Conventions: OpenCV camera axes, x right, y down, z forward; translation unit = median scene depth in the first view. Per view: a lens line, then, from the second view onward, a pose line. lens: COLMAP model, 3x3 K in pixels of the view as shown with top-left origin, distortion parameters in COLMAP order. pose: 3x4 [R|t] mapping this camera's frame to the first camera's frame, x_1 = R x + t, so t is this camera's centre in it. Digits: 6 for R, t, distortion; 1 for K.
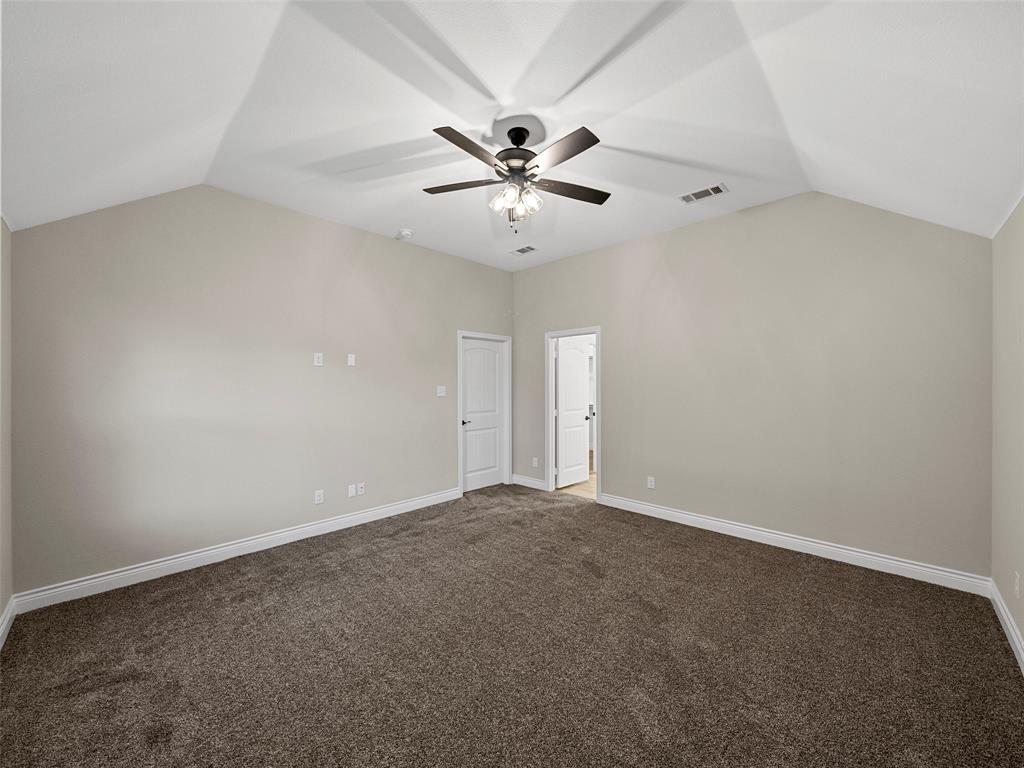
lens RADIAL K [[395.1, 0, 512.0], [0, 395.1, 385.1], [0, 0, 1]] dist [-0.005920, -0.000110]
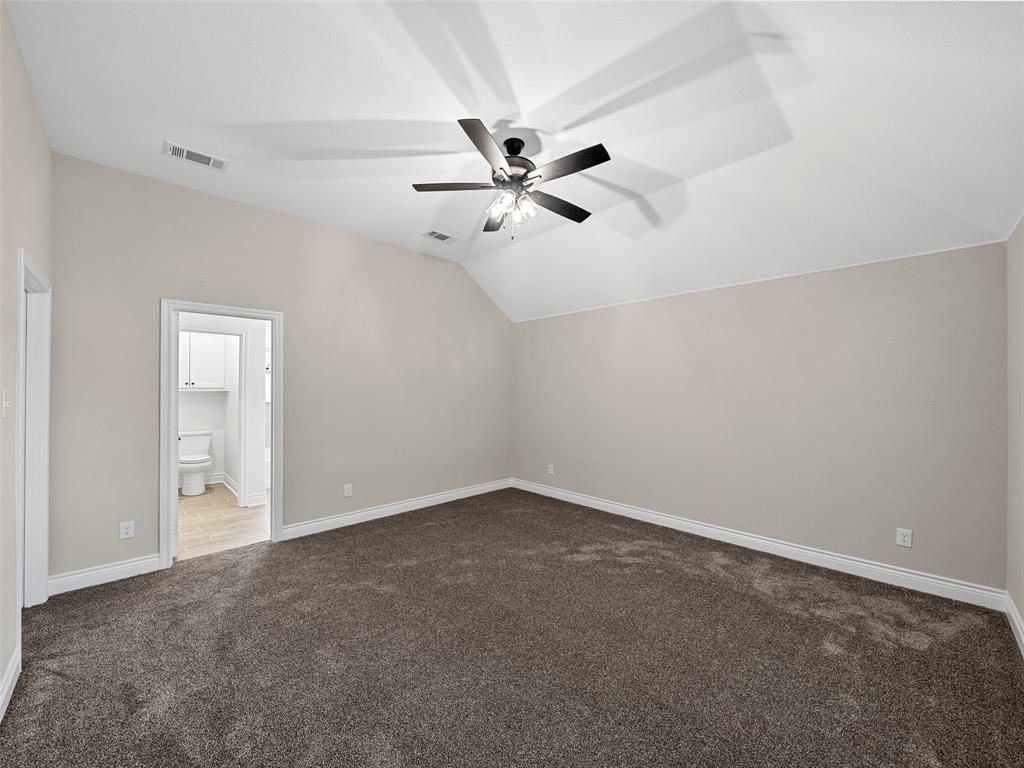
lens RADIAL K [[395.1, 0, 512.0], [0, 395.1, 385.1], [0, 0, 1]] dist [-0.005920, -0.000110]
pose [[0.025016, 0.009197, 0.999645, -0.597679], [-0.003453, 0.999953, -0.009113, -0.000427], [-0.999681, -0.003224, 0.025046, 0.579232]]
